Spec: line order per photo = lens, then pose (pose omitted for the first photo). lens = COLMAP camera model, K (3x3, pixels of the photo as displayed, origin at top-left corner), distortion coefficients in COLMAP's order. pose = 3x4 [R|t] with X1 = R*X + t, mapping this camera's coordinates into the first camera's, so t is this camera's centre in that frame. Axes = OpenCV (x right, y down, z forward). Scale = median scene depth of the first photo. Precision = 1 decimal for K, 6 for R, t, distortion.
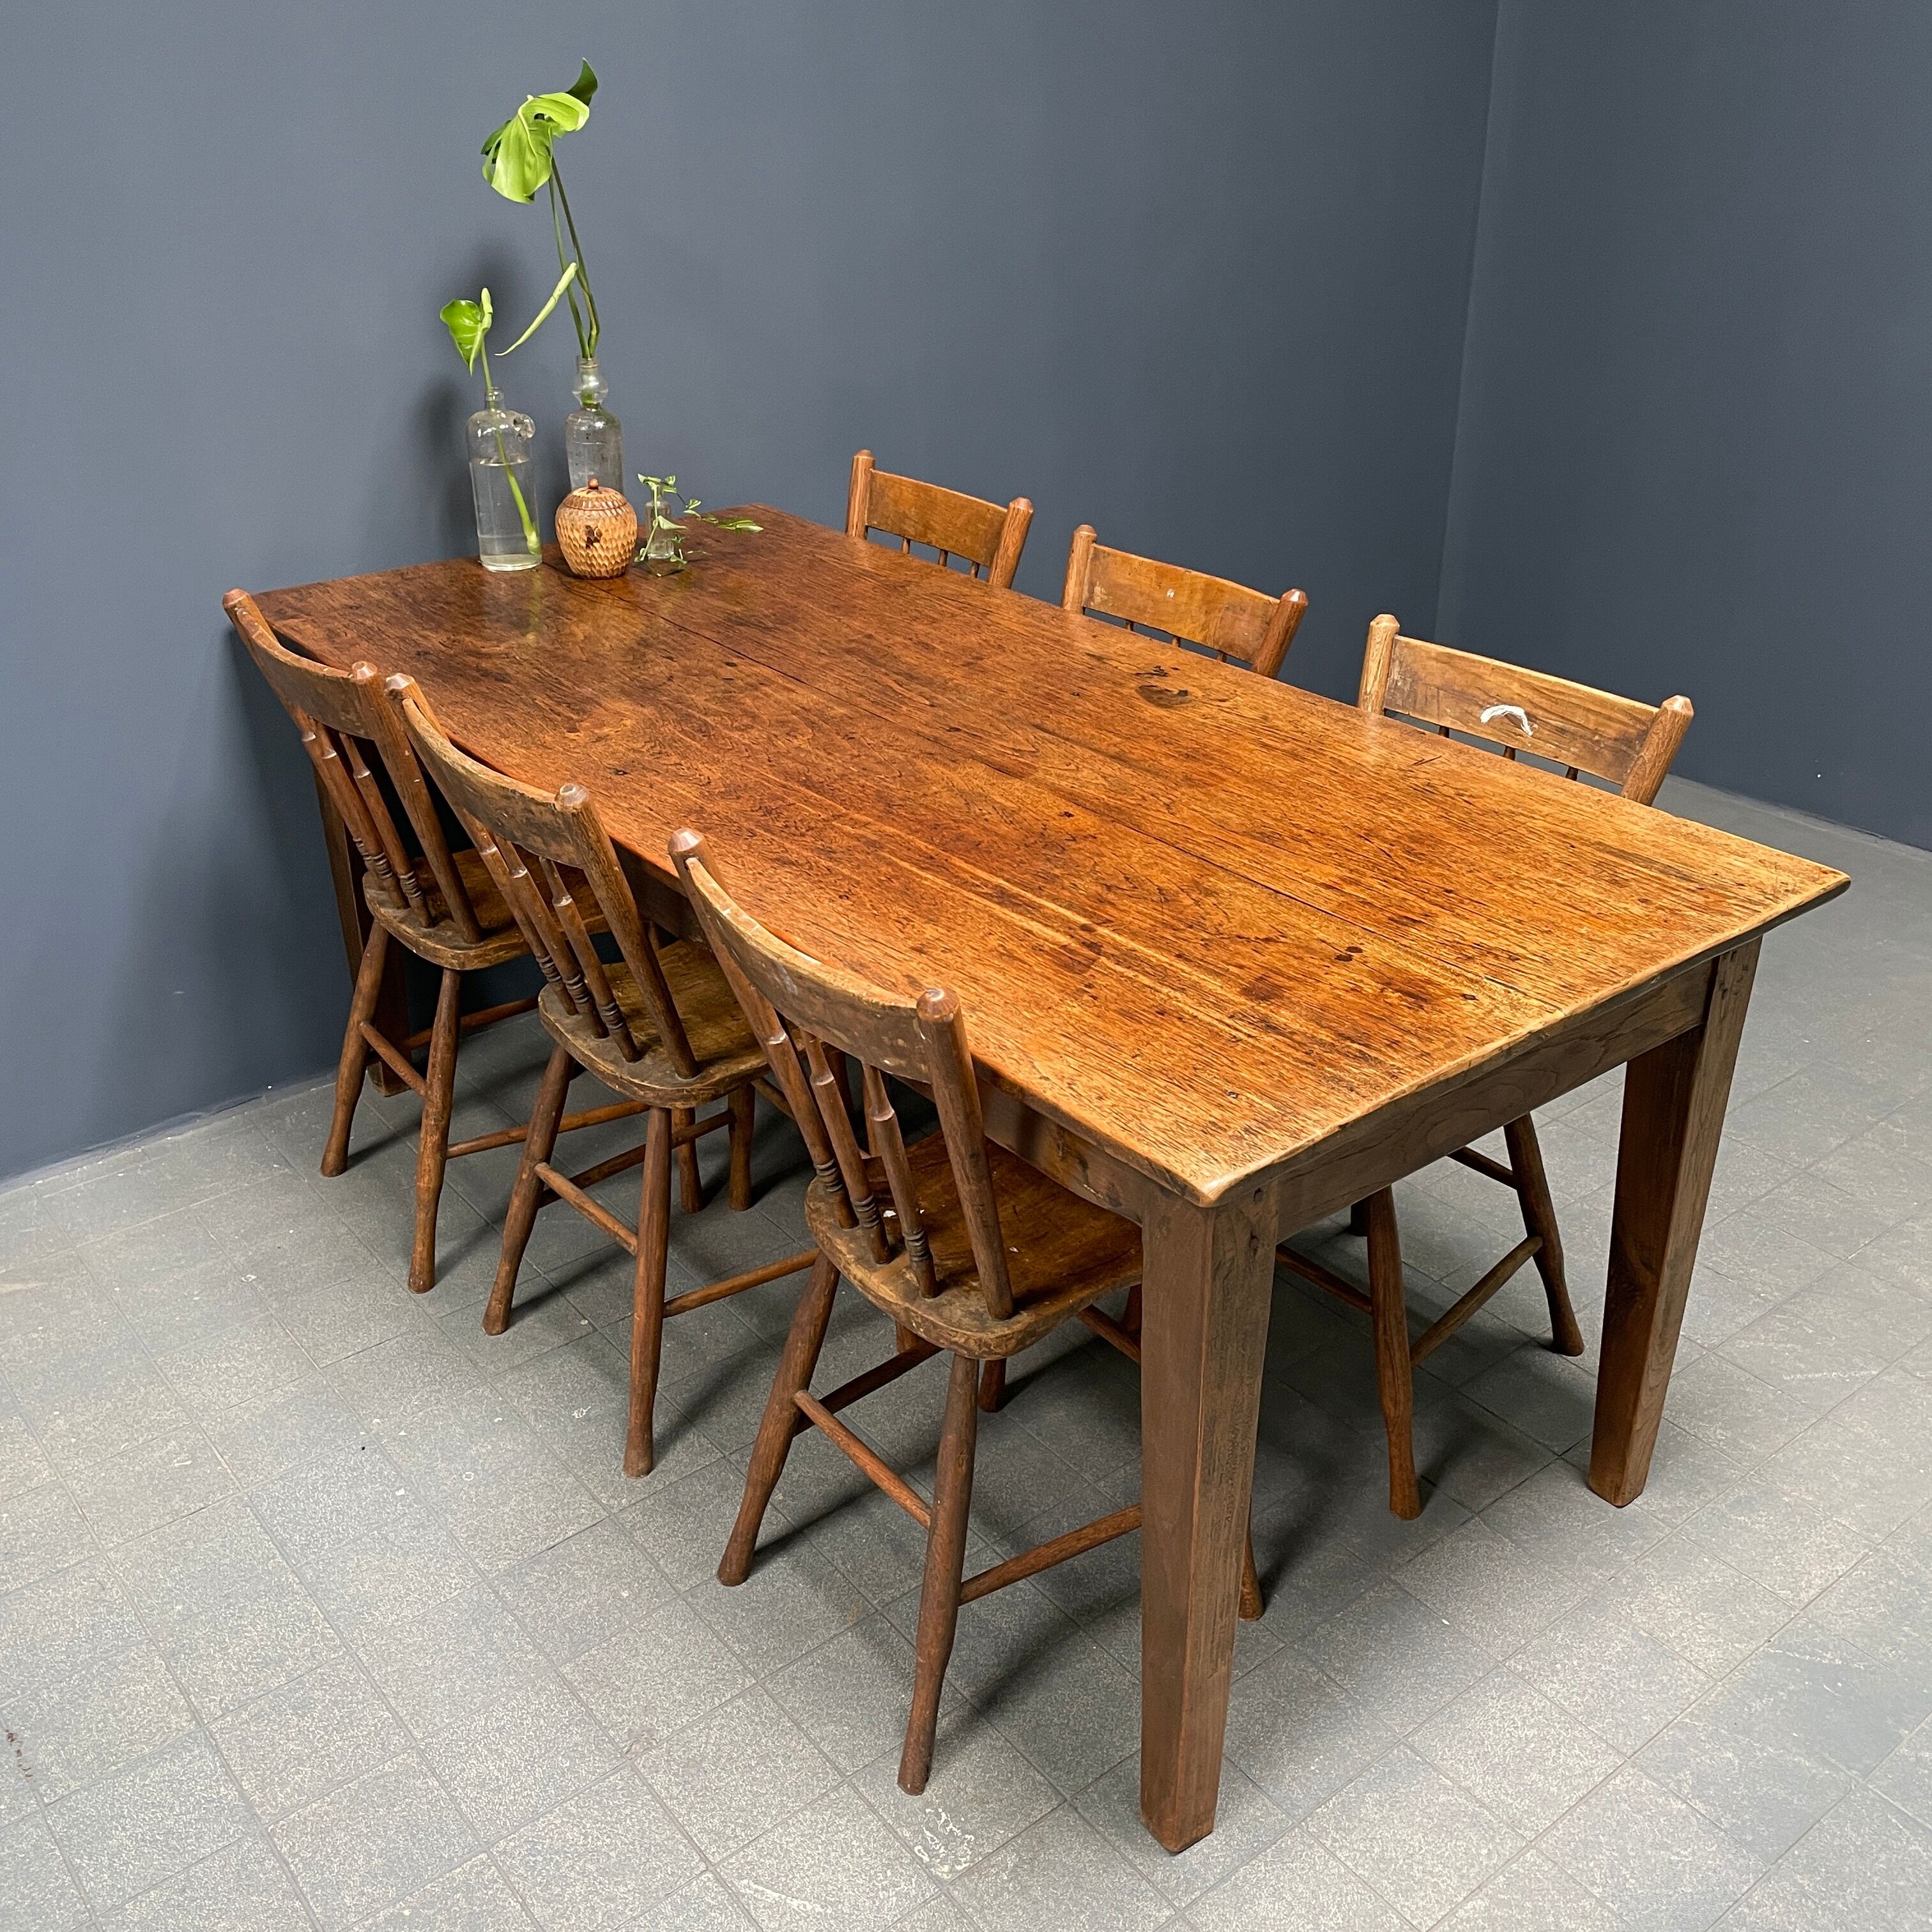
lens RADIAL K [[1960.4, 0, 957.9], [0, 1960.4, 973.0], [0, 0, 1]] dist [0.052102, 0.000000]
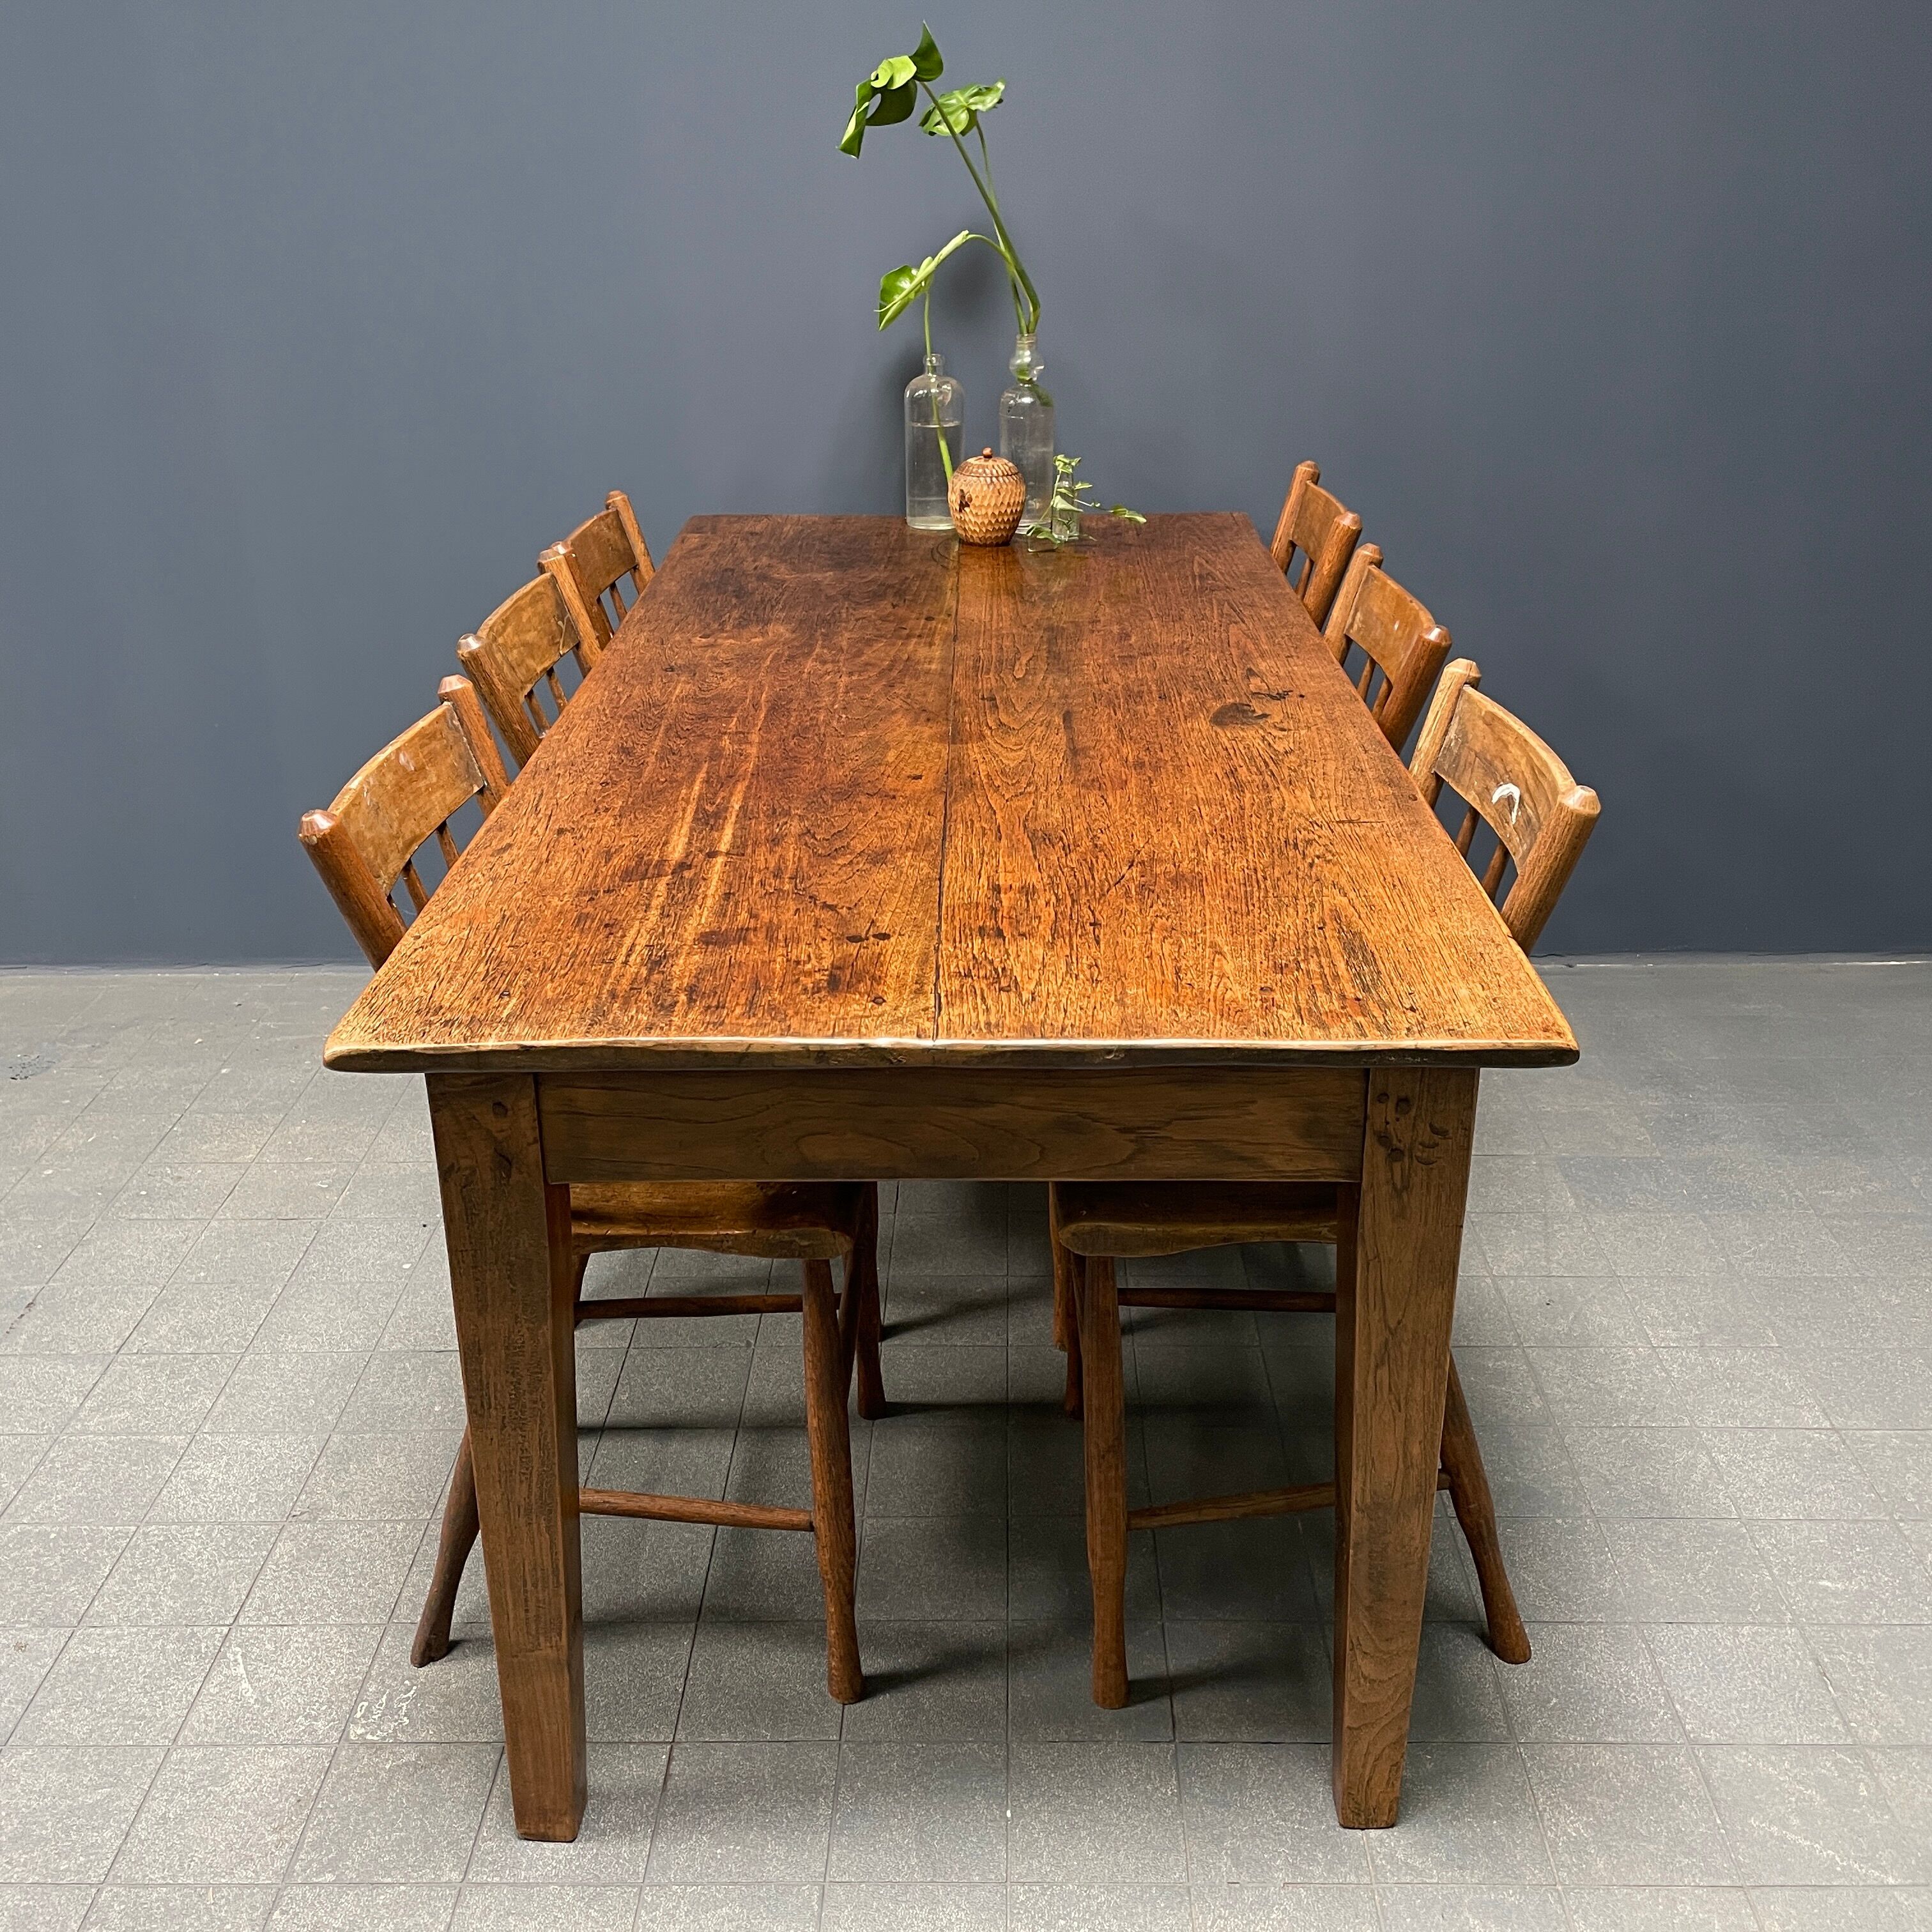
lens RADIAL K [[1960.4, 0, 964.6], [0, 1960.4, 954.2], [0, 0, 1]] dist [0.052102, 0.000000]
pose [[0.772048, 0.249930, -0.584360, 0.675387], [-0.286735, 0.957518, 0.030698, -0.037907], [0.567208, 0.143856, 0.810914, 0.289656]]
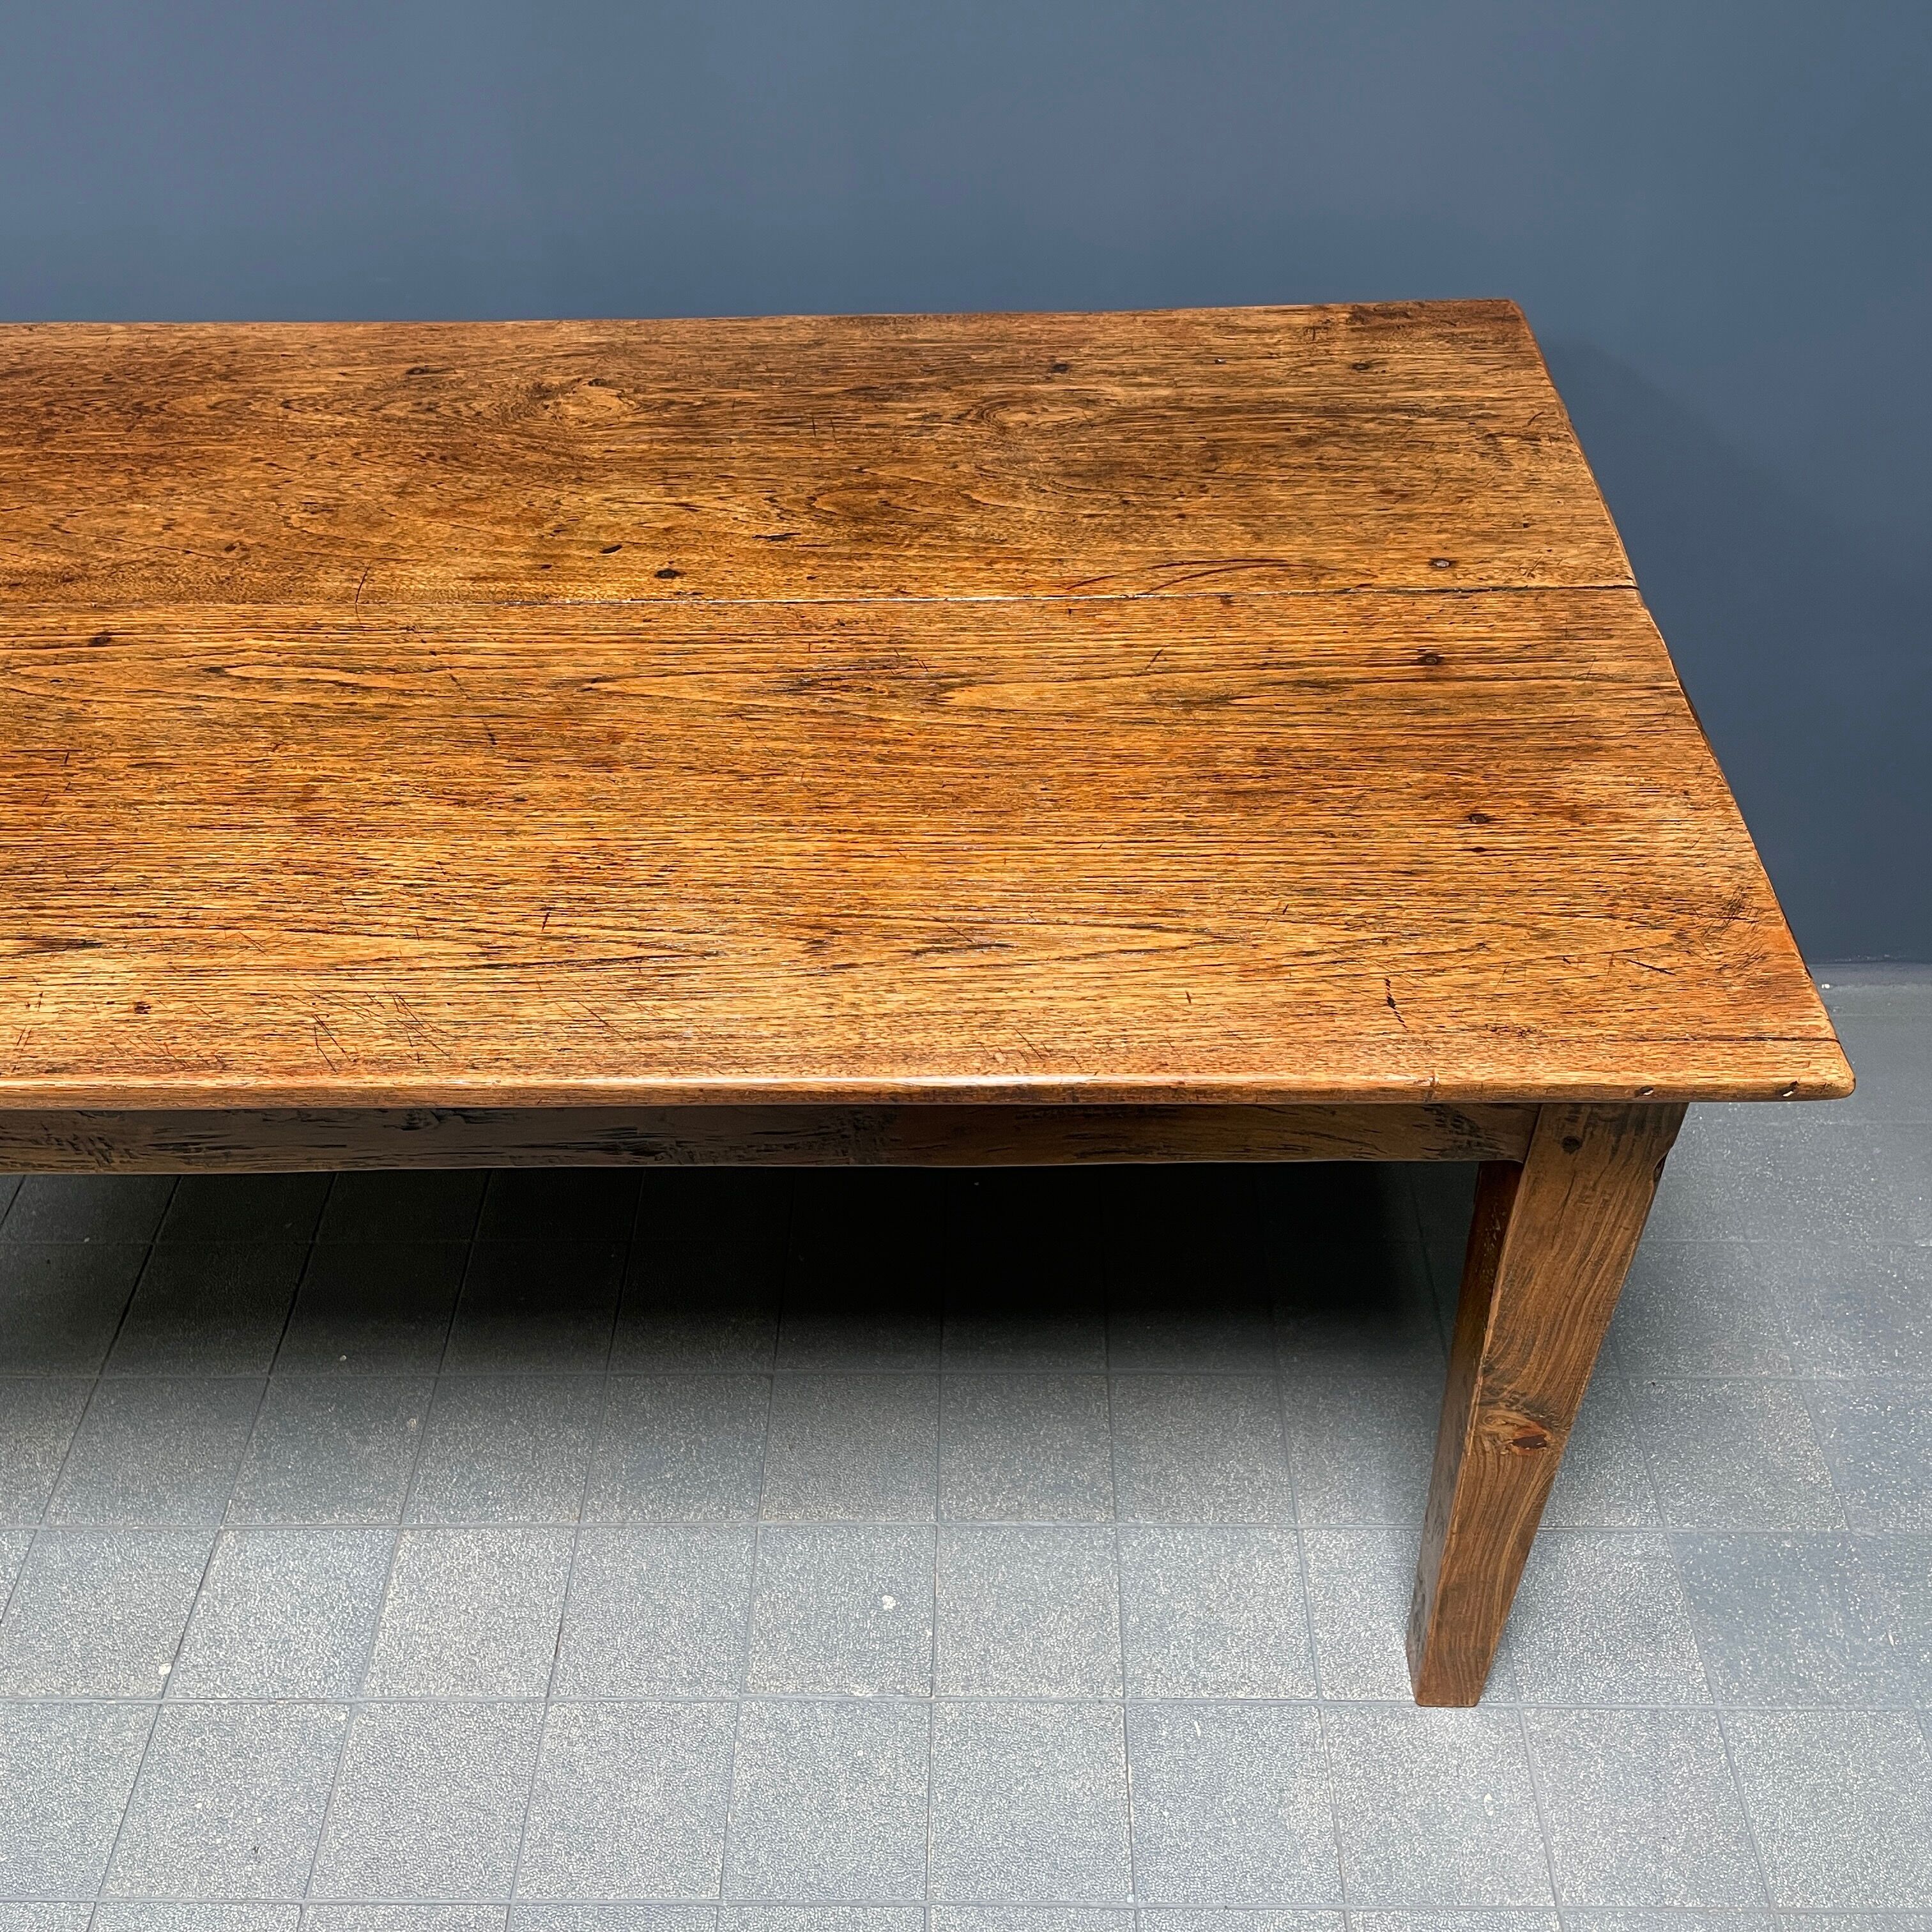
lens RADIAL K [[1960.4, 0, 972.7], [0, 1960.4, 967.3], [0, 0, 1]] dist [0.052102, 0.000000]
pose [[-0.635069, 0.541353, -0.551021, 0.237682], [-0.341510, 0.443065, 0.828893, -0.749391], [0.692862, 0.714583, -0.096500, 1.527388]]
